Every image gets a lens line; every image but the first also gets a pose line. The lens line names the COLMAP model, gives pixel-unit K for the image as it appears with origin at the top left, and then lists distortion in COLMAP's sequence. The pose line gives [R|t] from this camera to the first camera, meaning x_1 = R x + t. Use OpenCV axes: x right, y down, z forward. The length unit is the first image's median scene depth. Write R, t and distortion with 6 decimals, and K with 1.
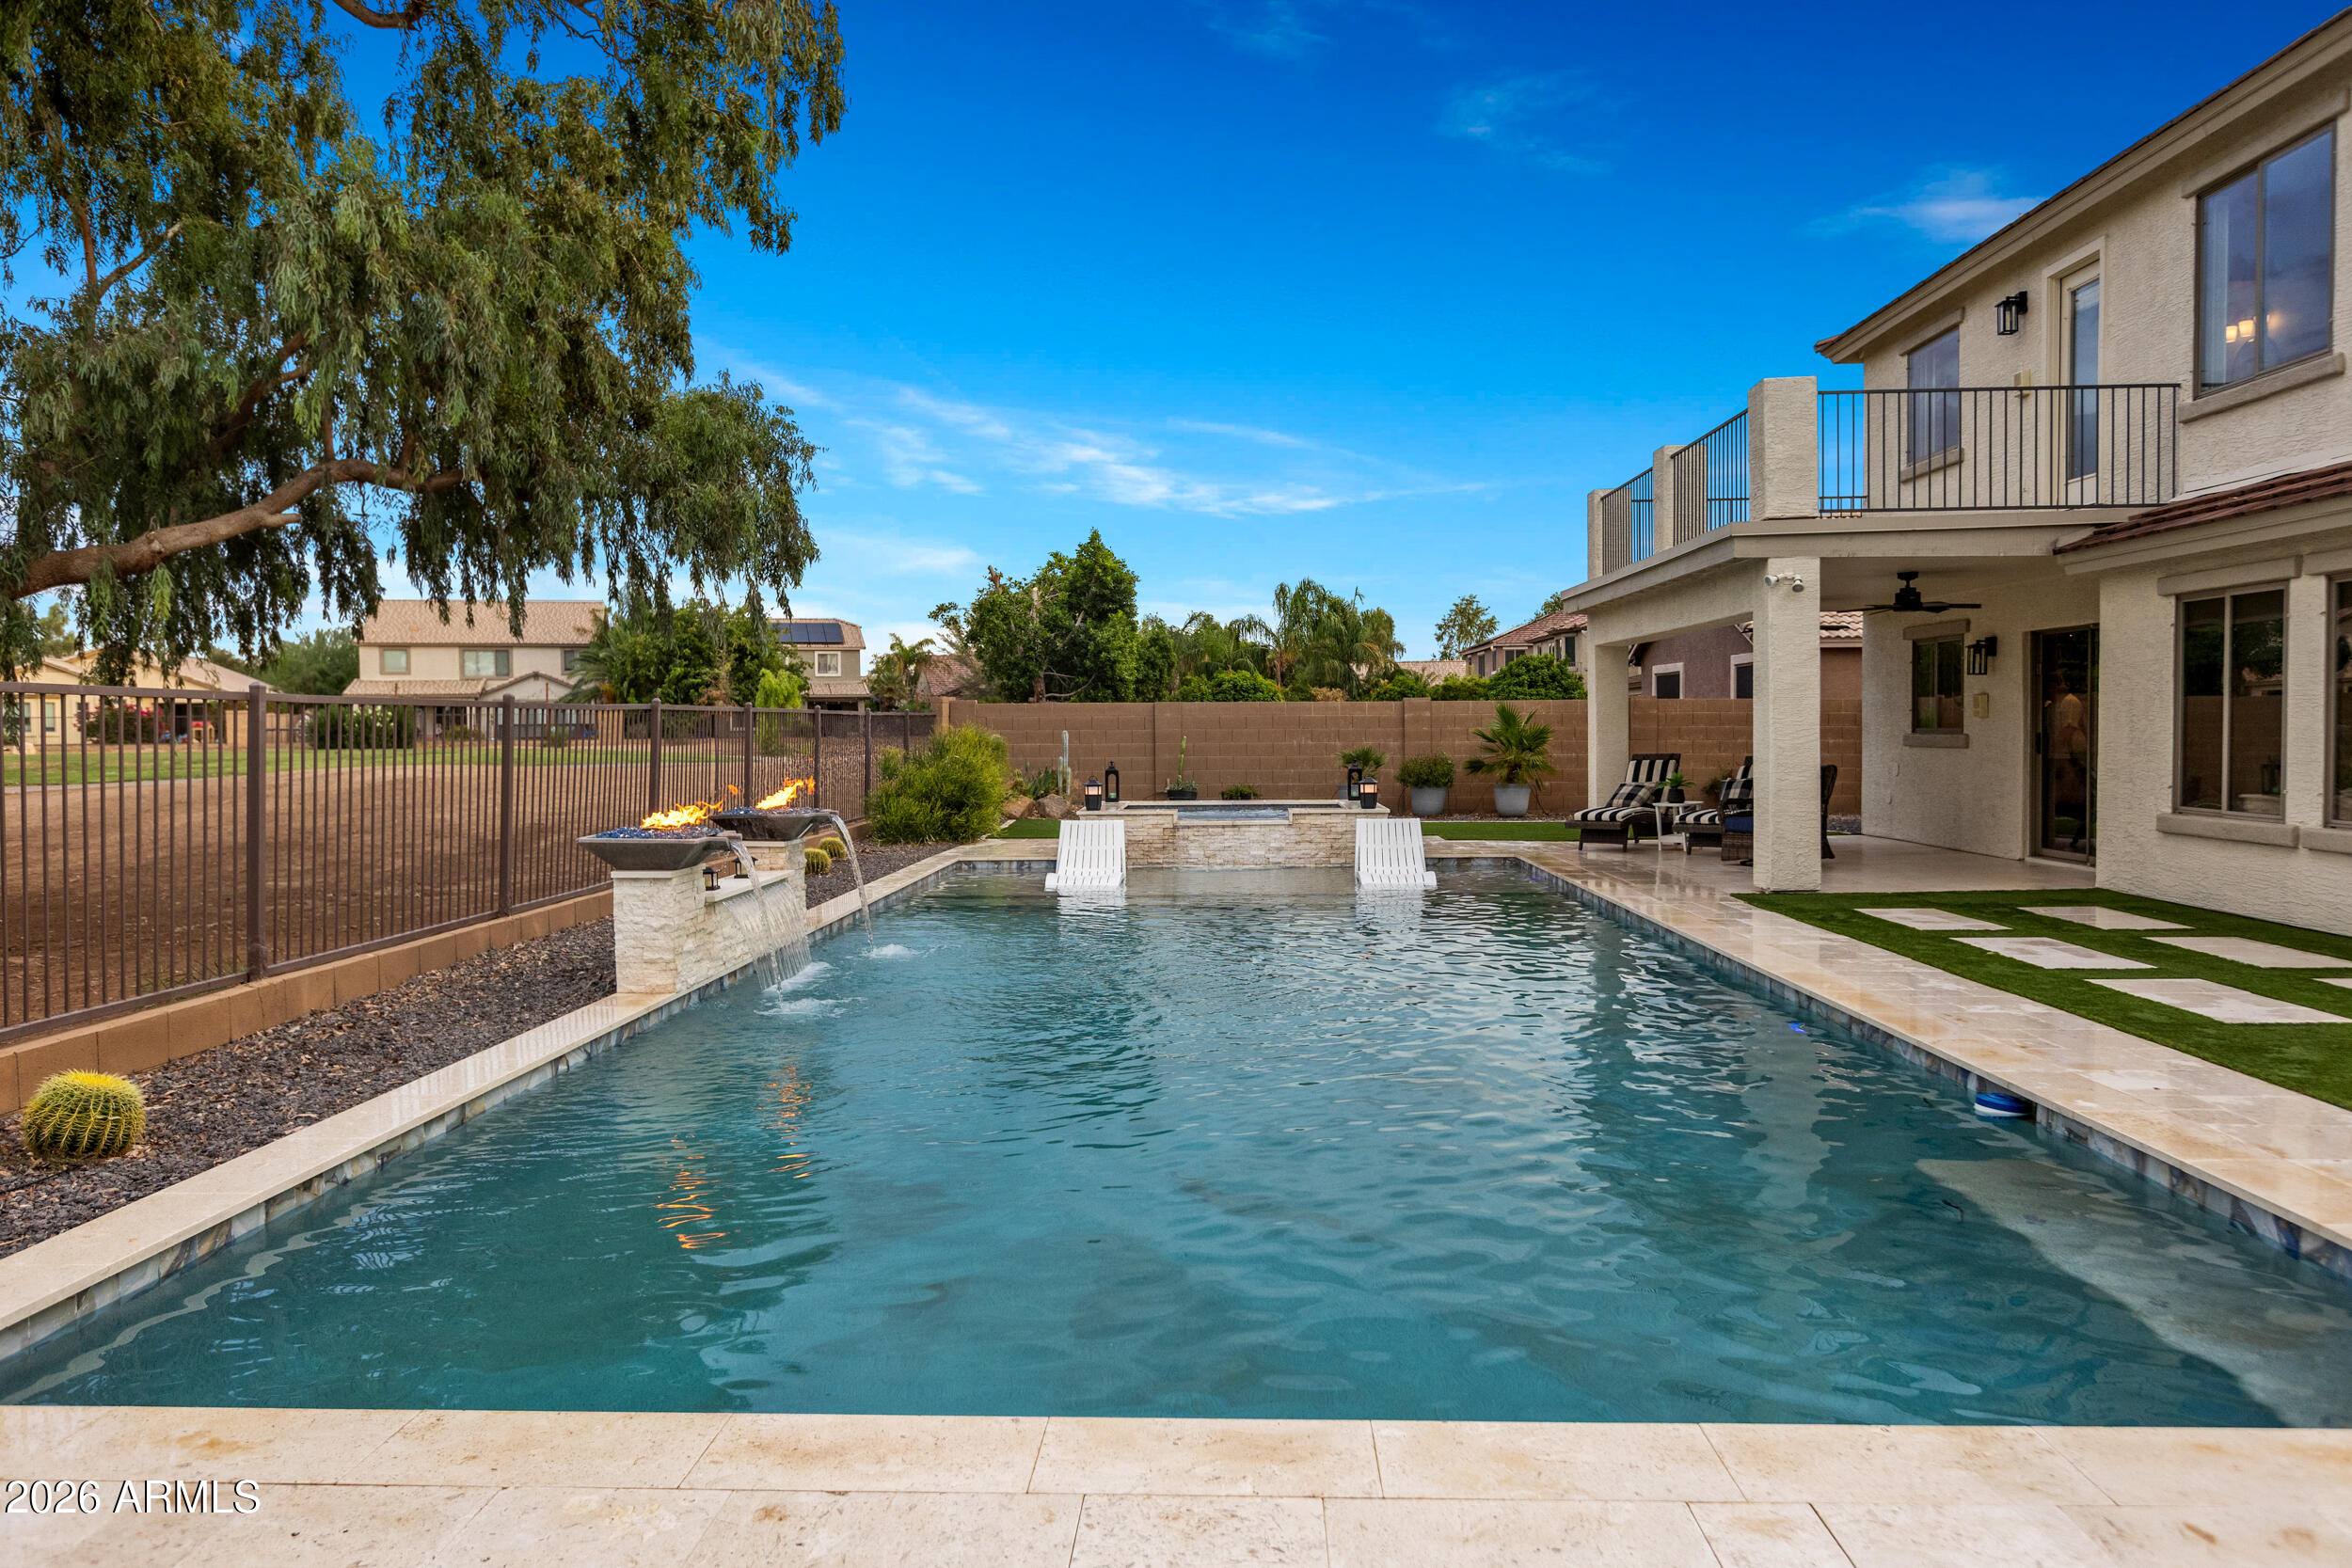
lens RADIAL K [[1610.2, 0, 1174.3], [0, 1610.2, 753.4], [0, 0, 1]] dist [0.000925, 0.000272]
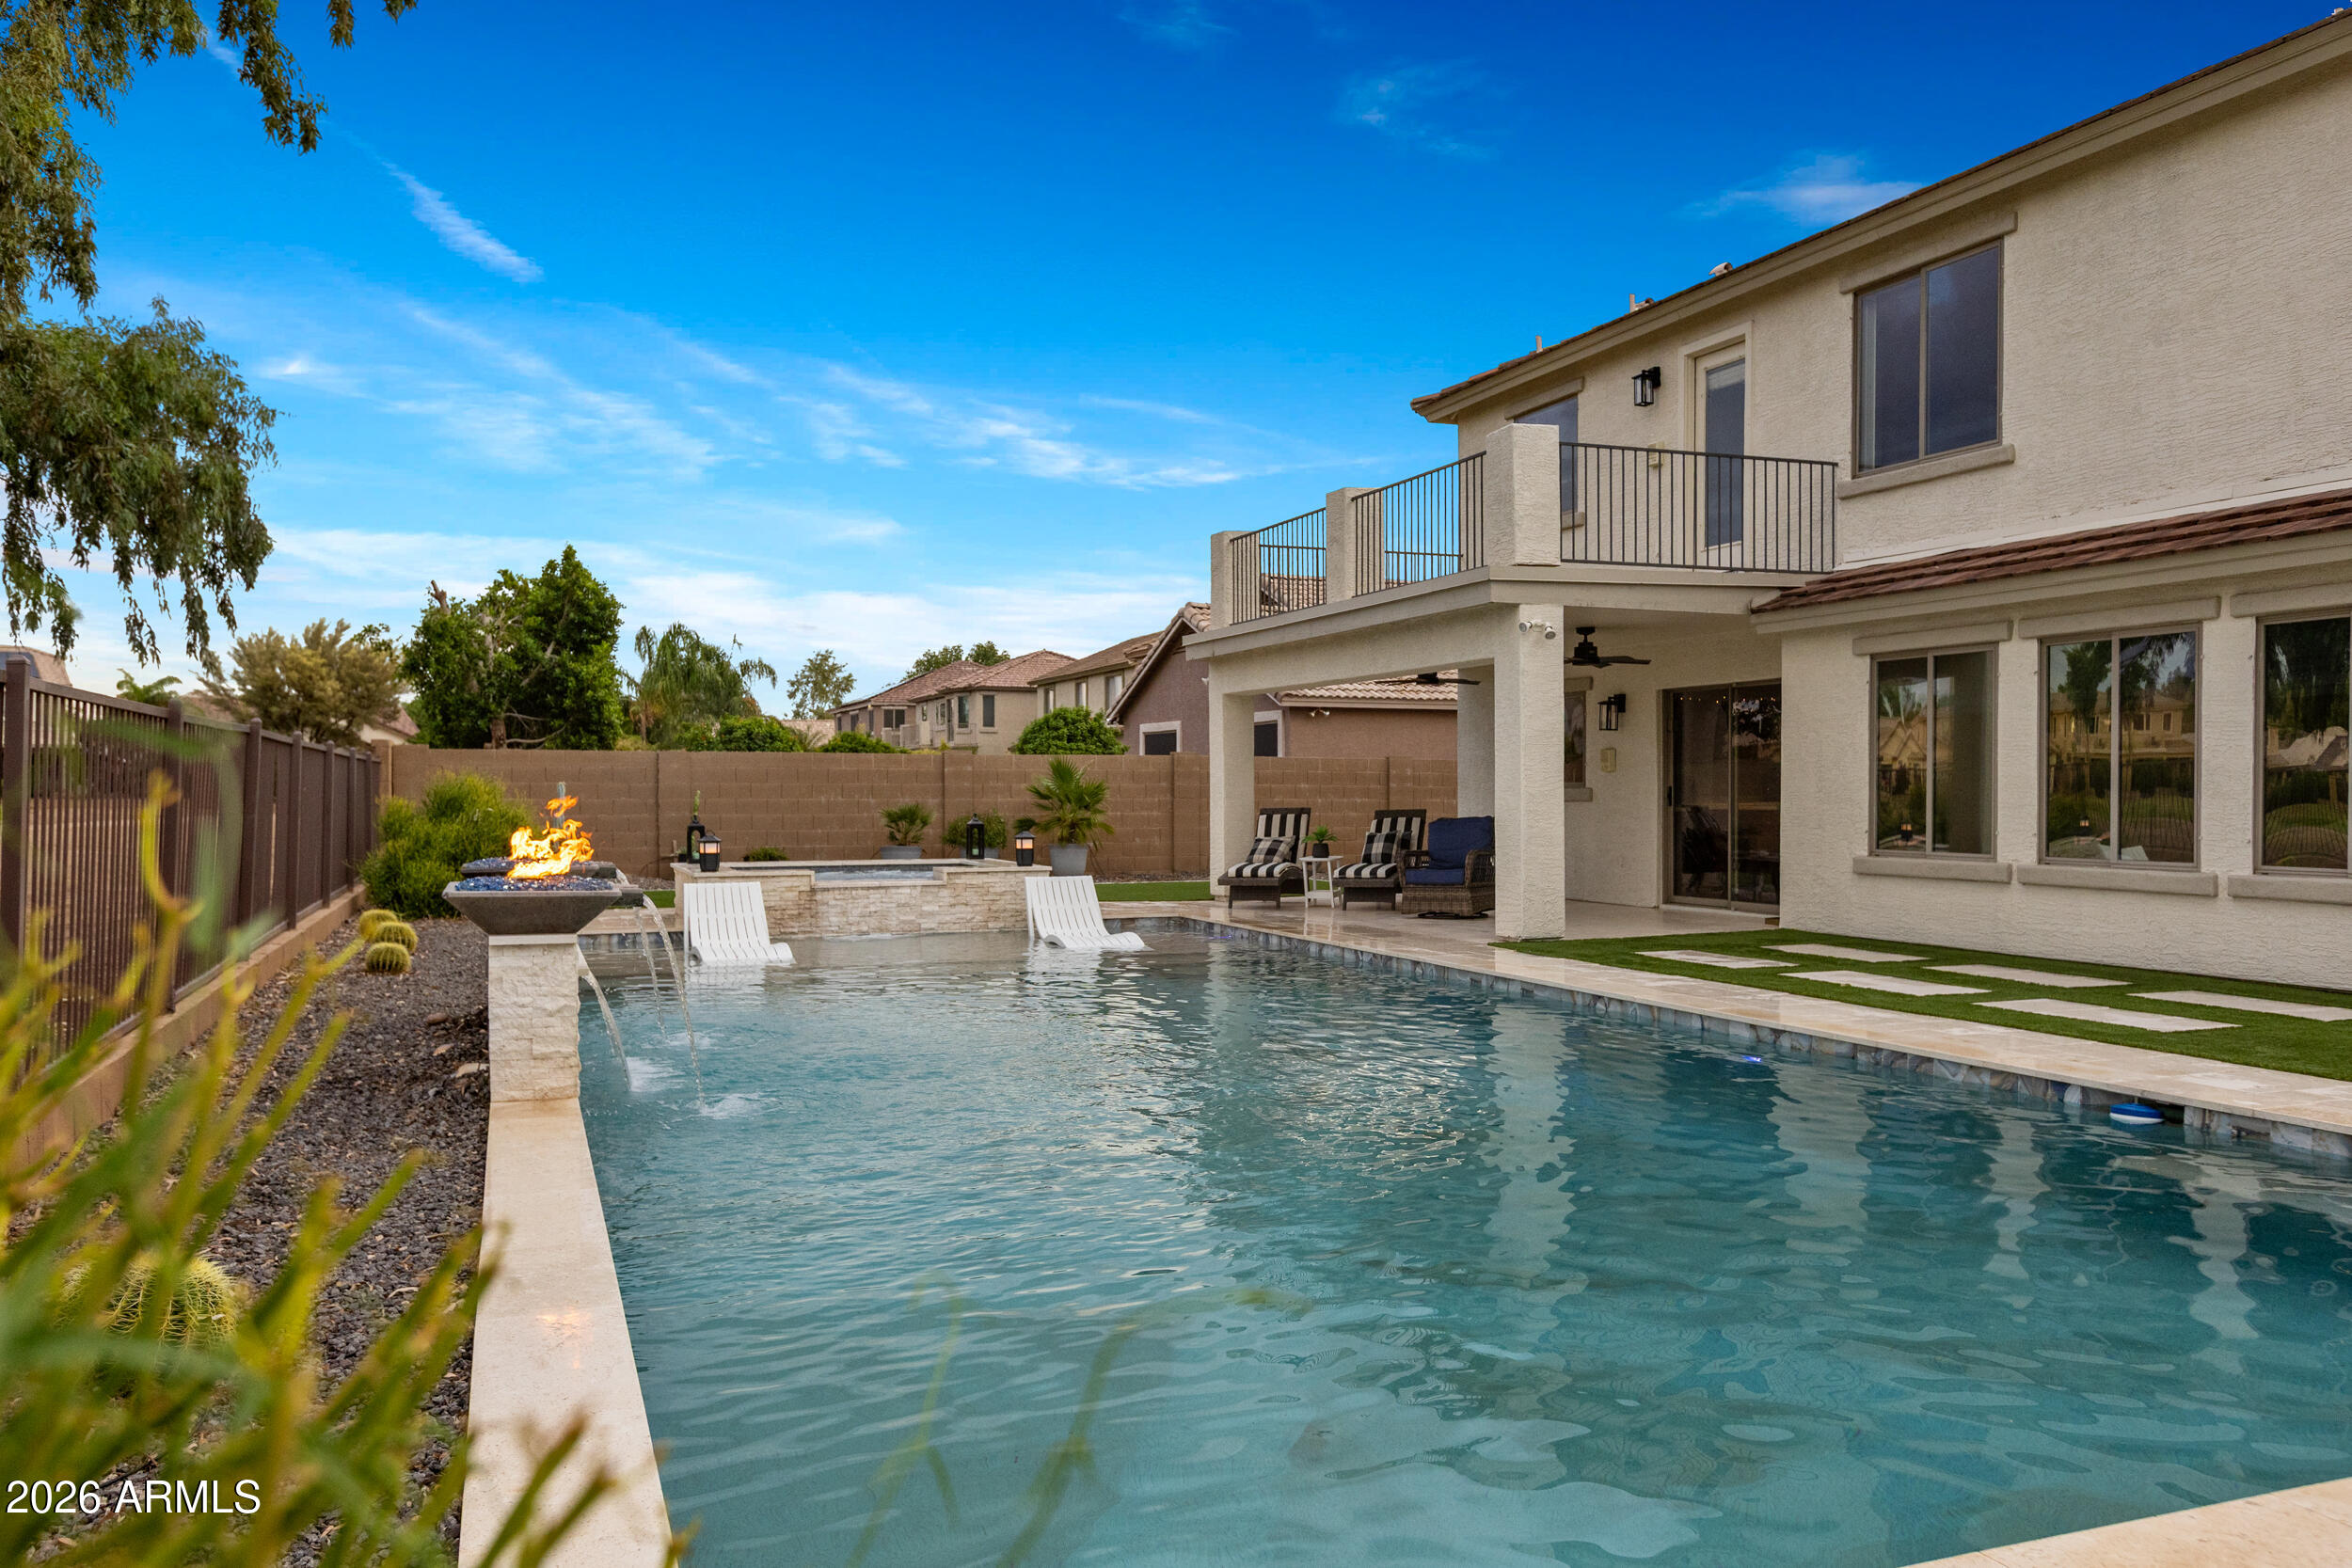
lens RADIAL K [[1740.2, 0, 1176.1], [0, 1740.2, 799.4], [0, 0, 1]] dist [0.000573, 0.003019]
pose [[0.919020, 0.005599, 0.394172, -0.185783], [0.000136, 0.999895, -0.014520, 0.011116], [-0.394212, 0.013398, 0.918922, 0.073192]]
